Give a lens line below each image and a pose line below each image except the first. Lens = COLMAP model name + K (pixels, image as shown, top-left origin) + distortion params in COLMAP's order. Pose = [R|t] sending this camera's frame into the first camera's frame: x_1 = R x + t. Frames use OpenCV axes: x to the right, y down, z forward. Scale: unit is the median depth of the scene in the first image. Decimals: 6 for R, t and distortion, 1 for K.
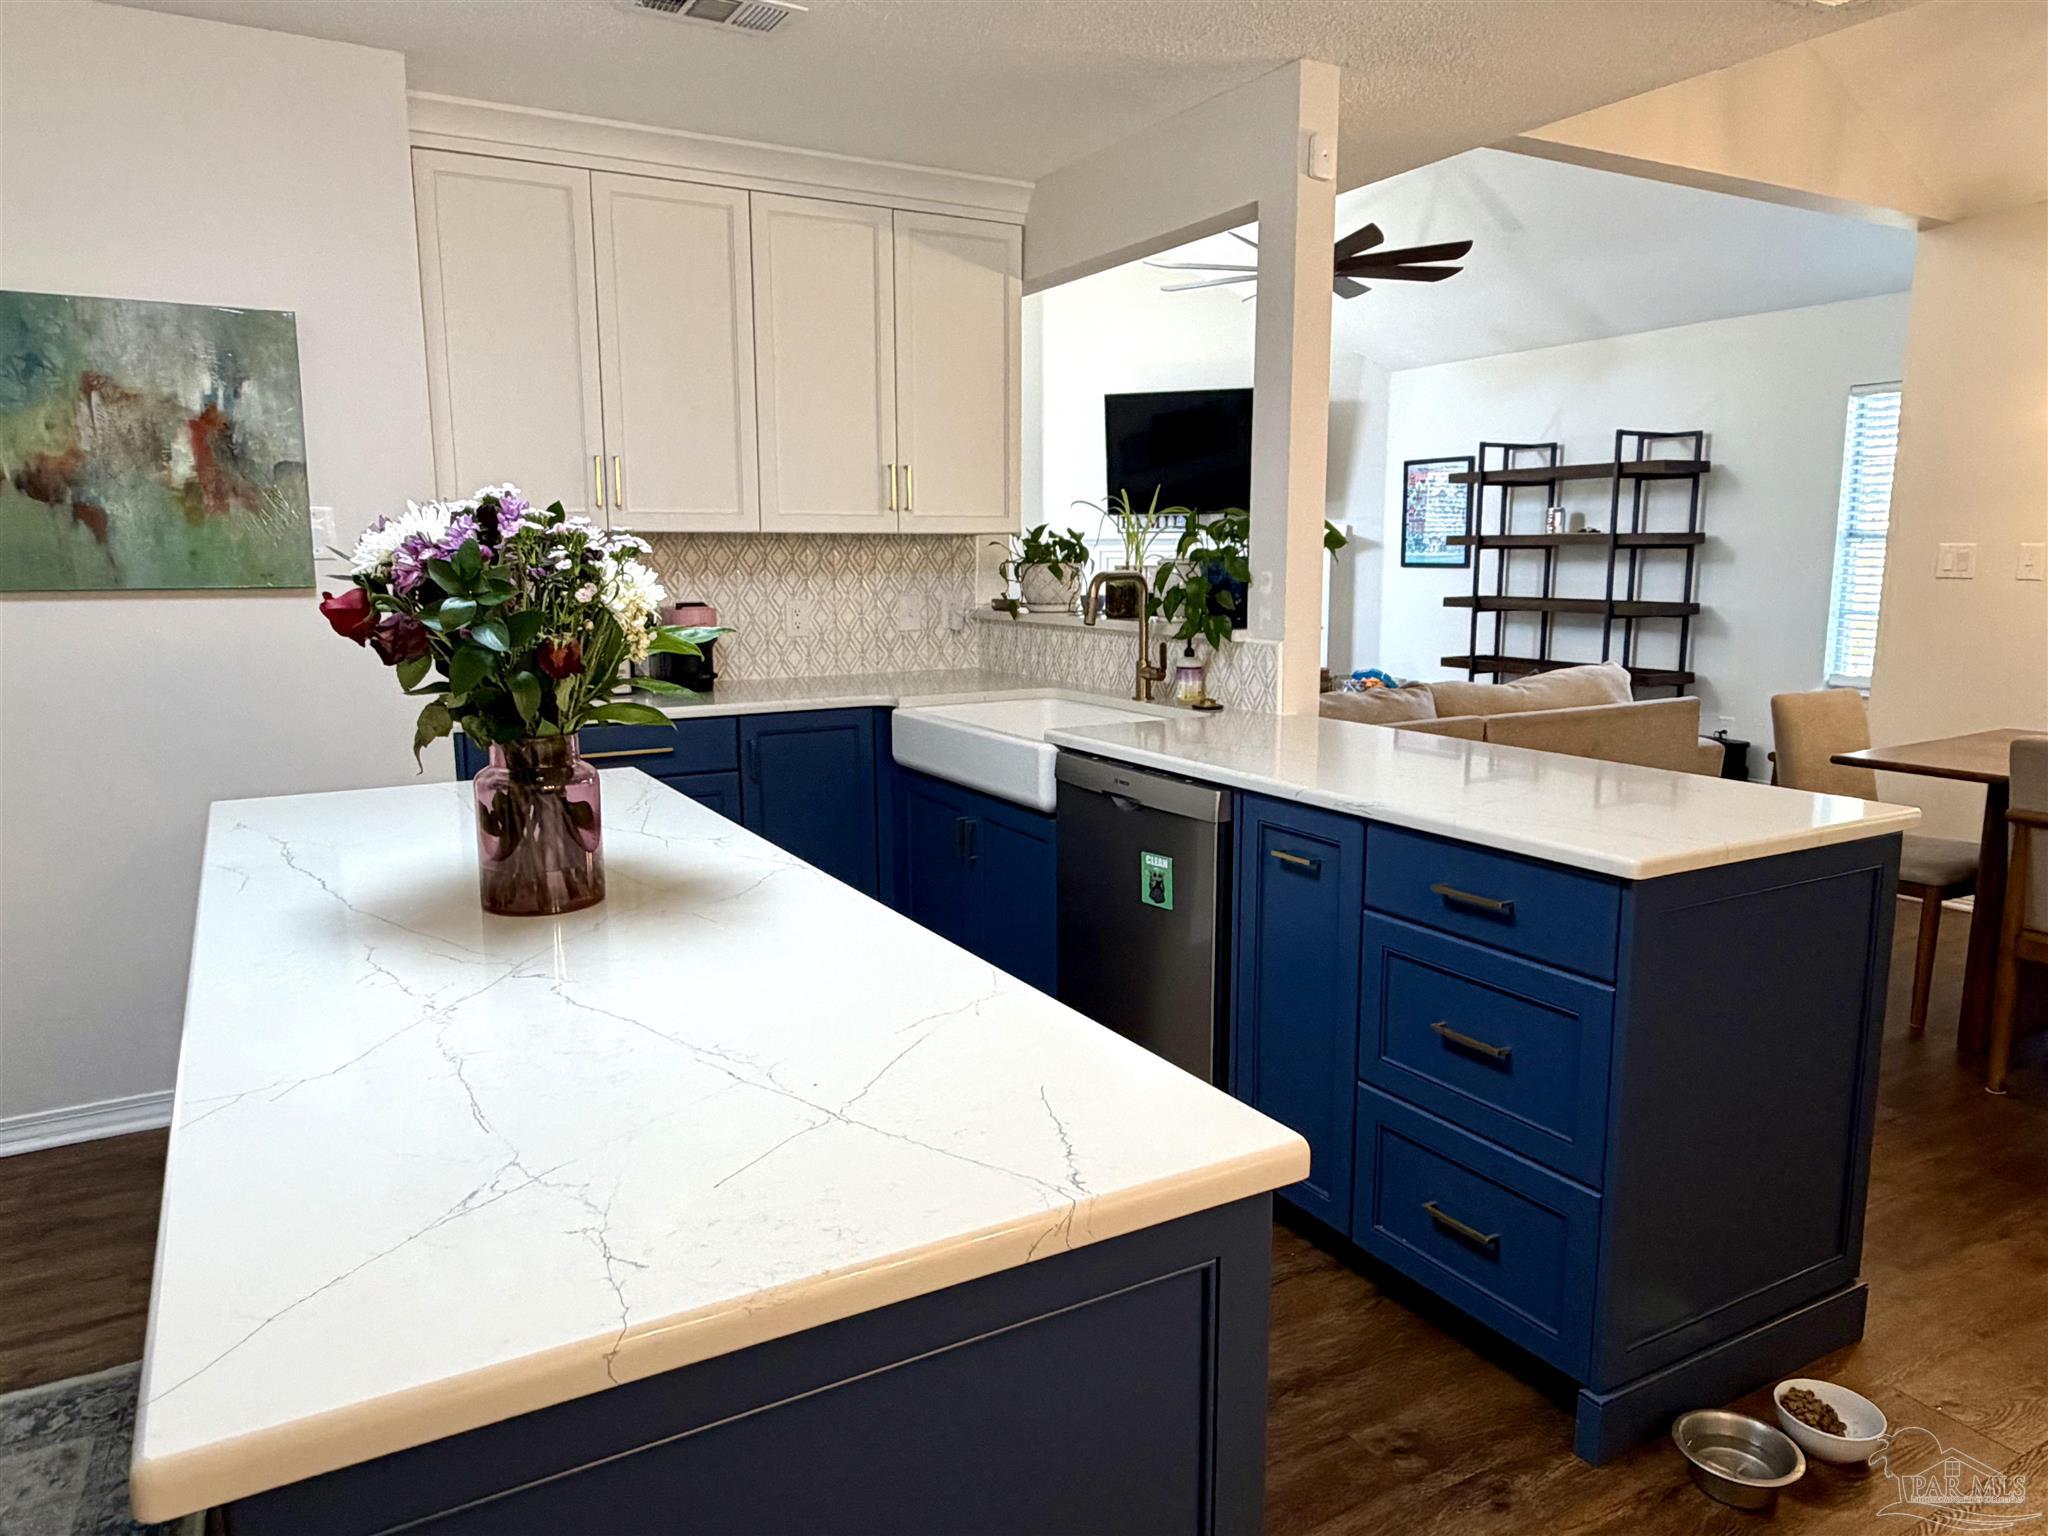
lens RADIAL K [[1355.9, 0, 1022.4], [0, 1355.9, 765.8], [0, 0, 1]] dist [-0.006329, 0.003677]
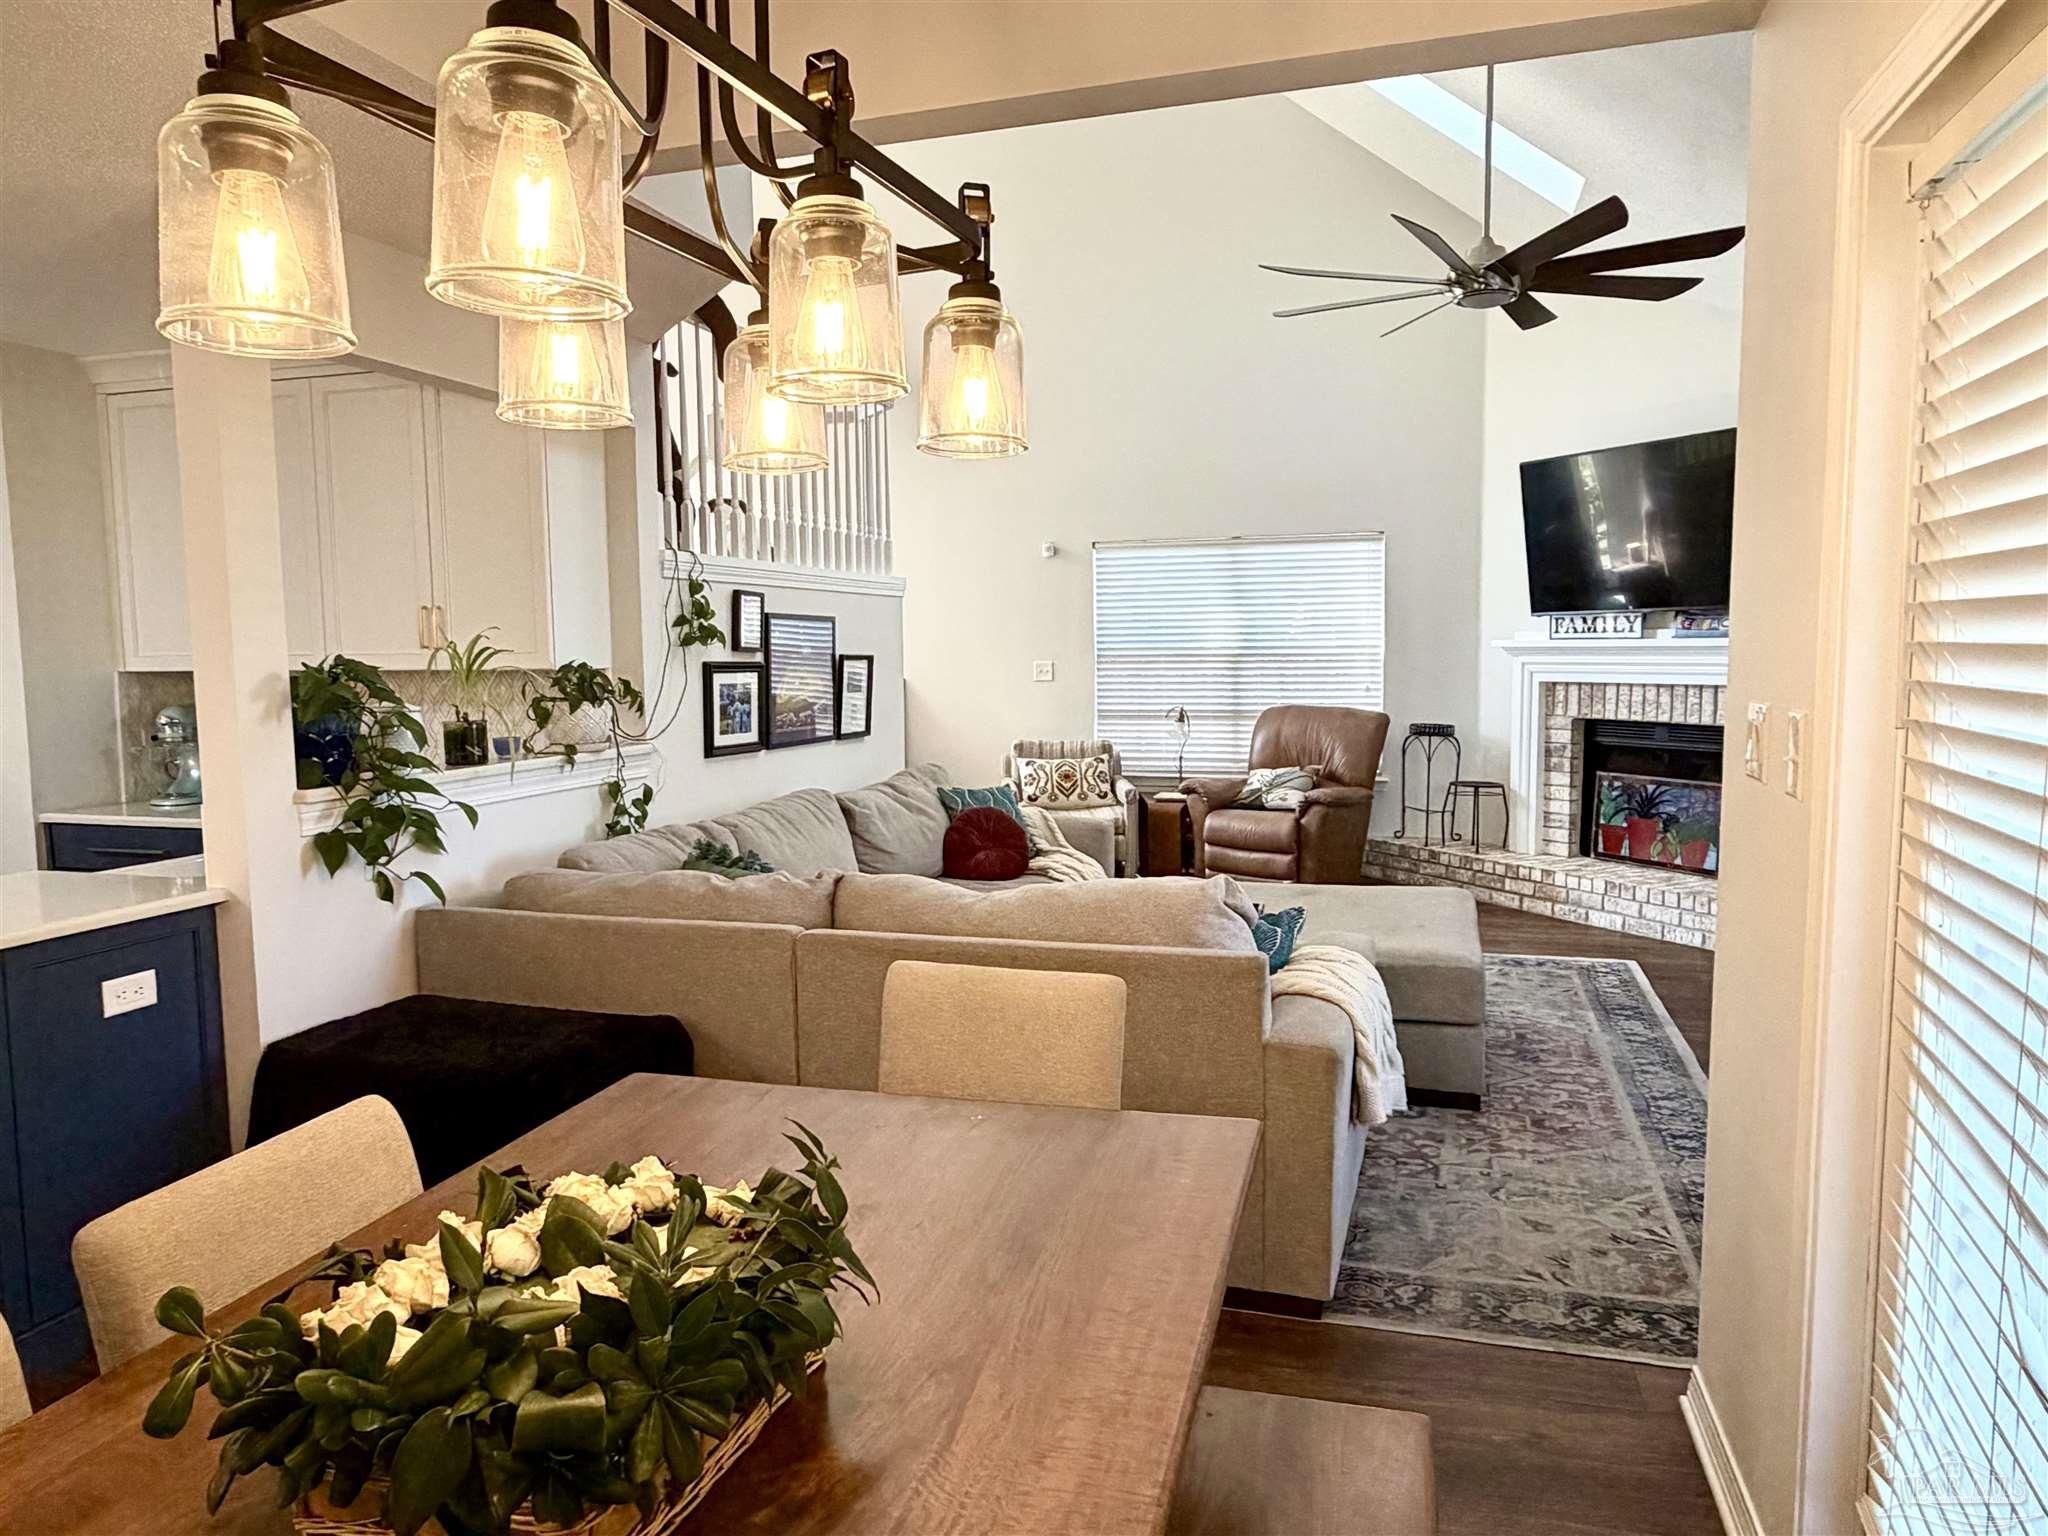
lens RADIAL K [[1355.9, 0, 1024.9], [0, 1355.9, 752.3], [0, 0, 1]] dist [-0.006329, 0.003677]
pose [[0.660233, 0.056254, -0.748951, 1.129024], [-0.108074, 0.993929, -0.020617, -0.151497], [0.743245, 0.094554, 0.662304, 0.700250]]
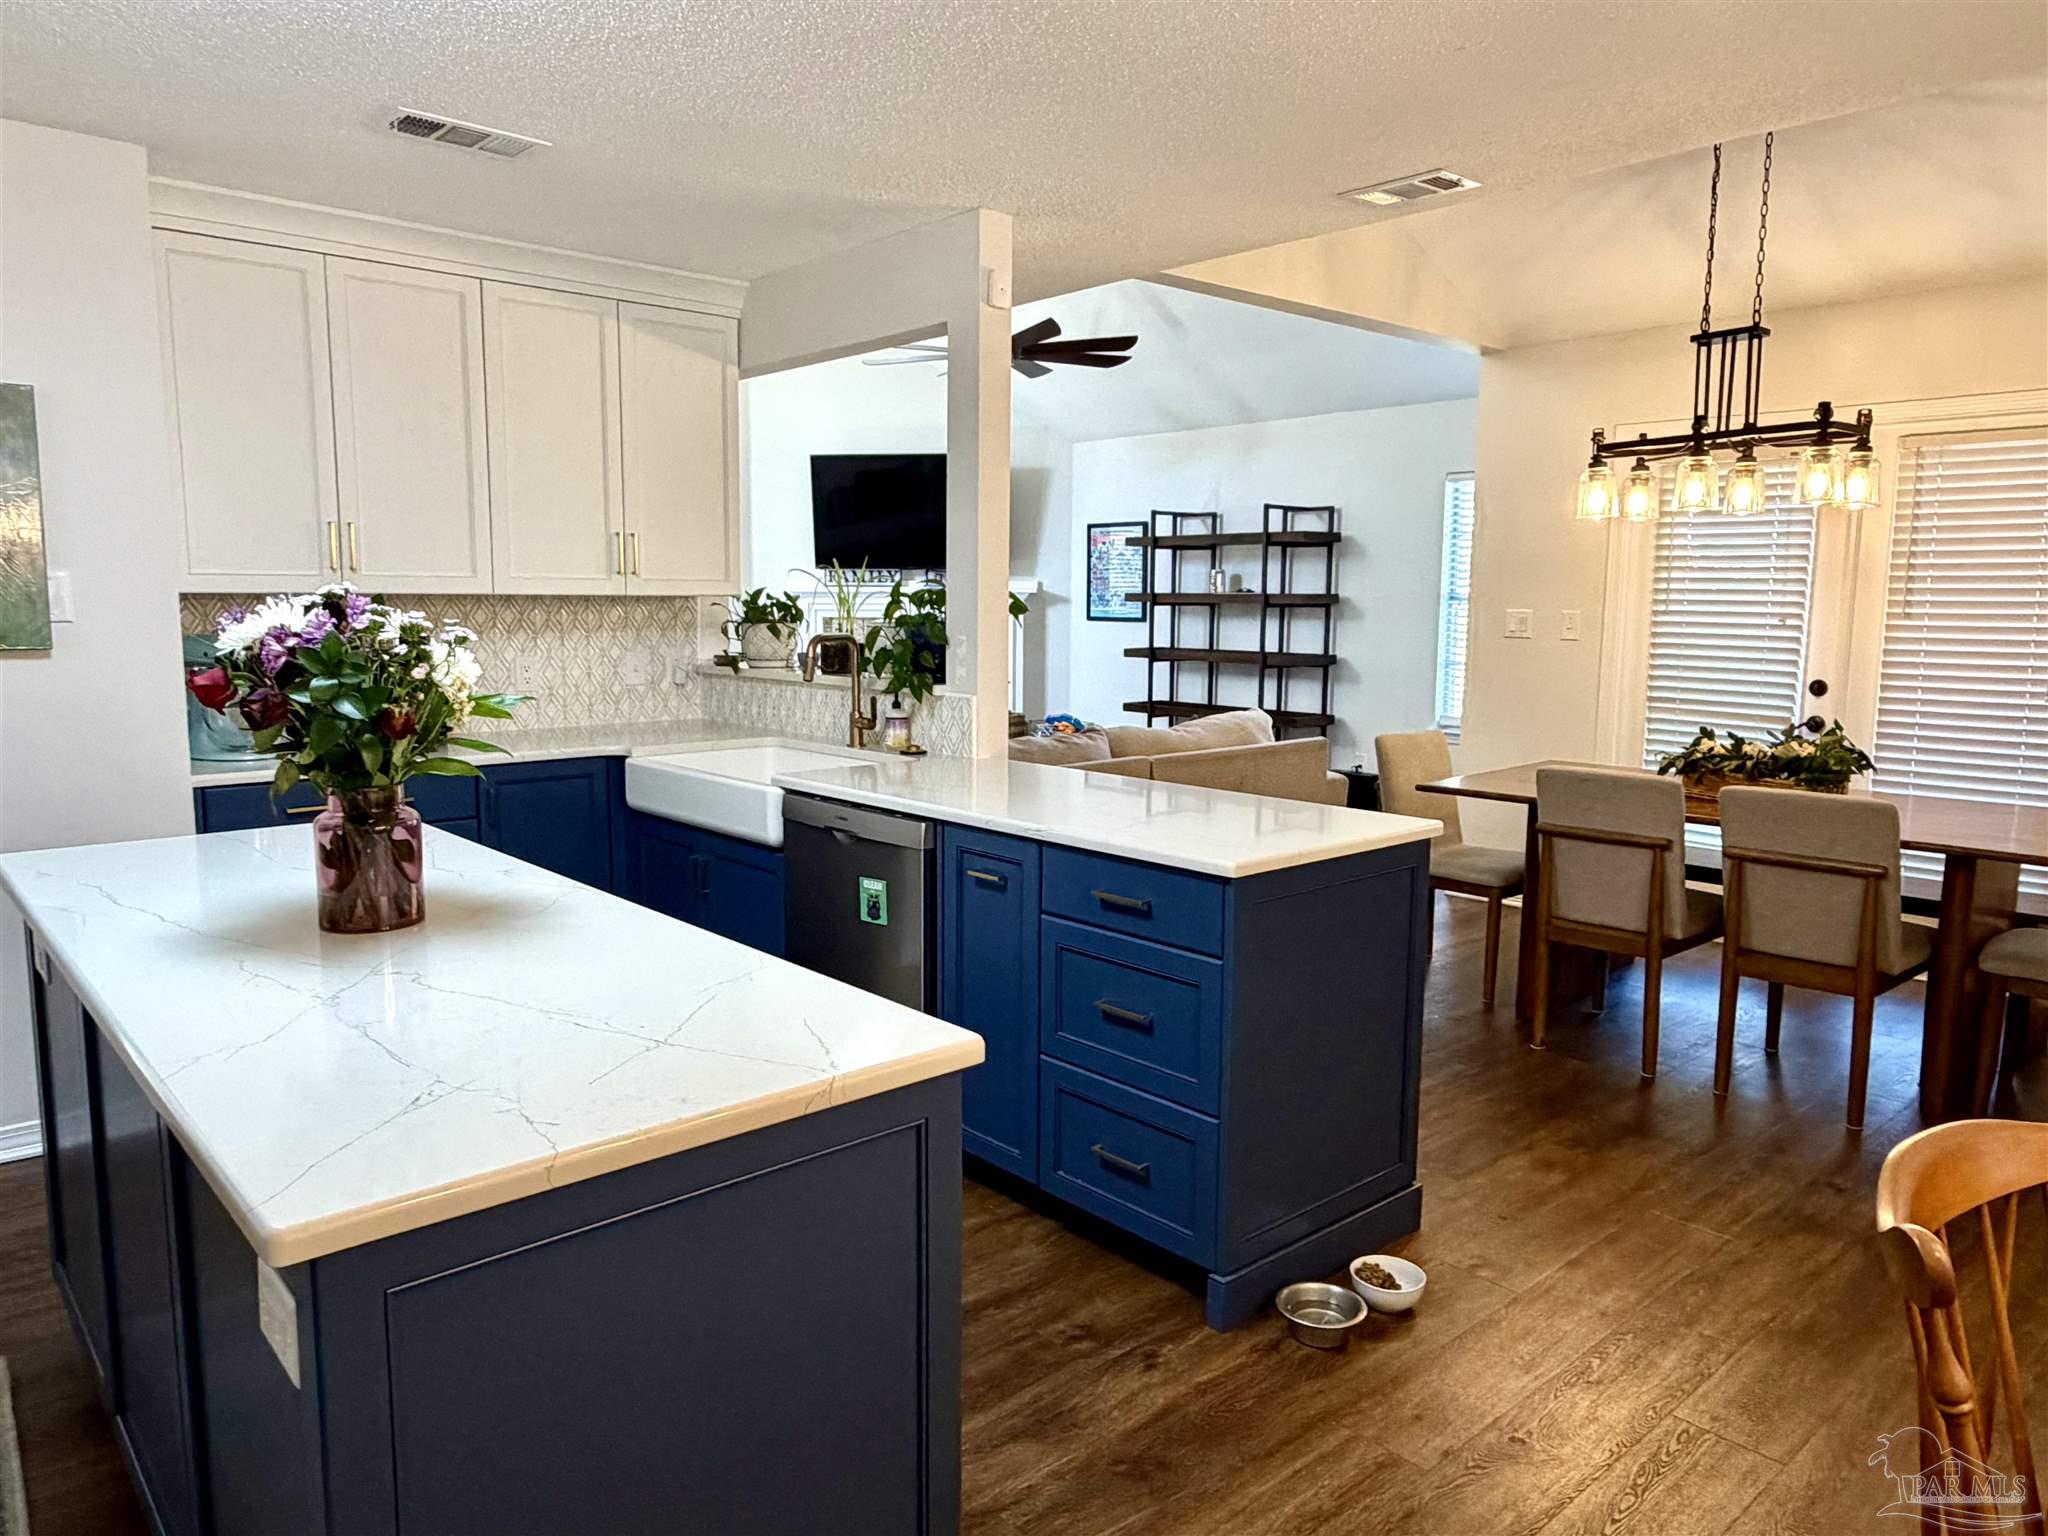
lens RADIAL K [[1355.9, 0, 1011.0], [0, 1355.9, 765.6], [0, 0, 1]] dist [-0.006329, 0.003677]
pose [[0.978515, -0.016356, 0.205525, -0.017043], [0.022986, 0.999288, -0.029911, 0.003774], [-0.204890, 0.033992, 0.978195, -0.128411]]
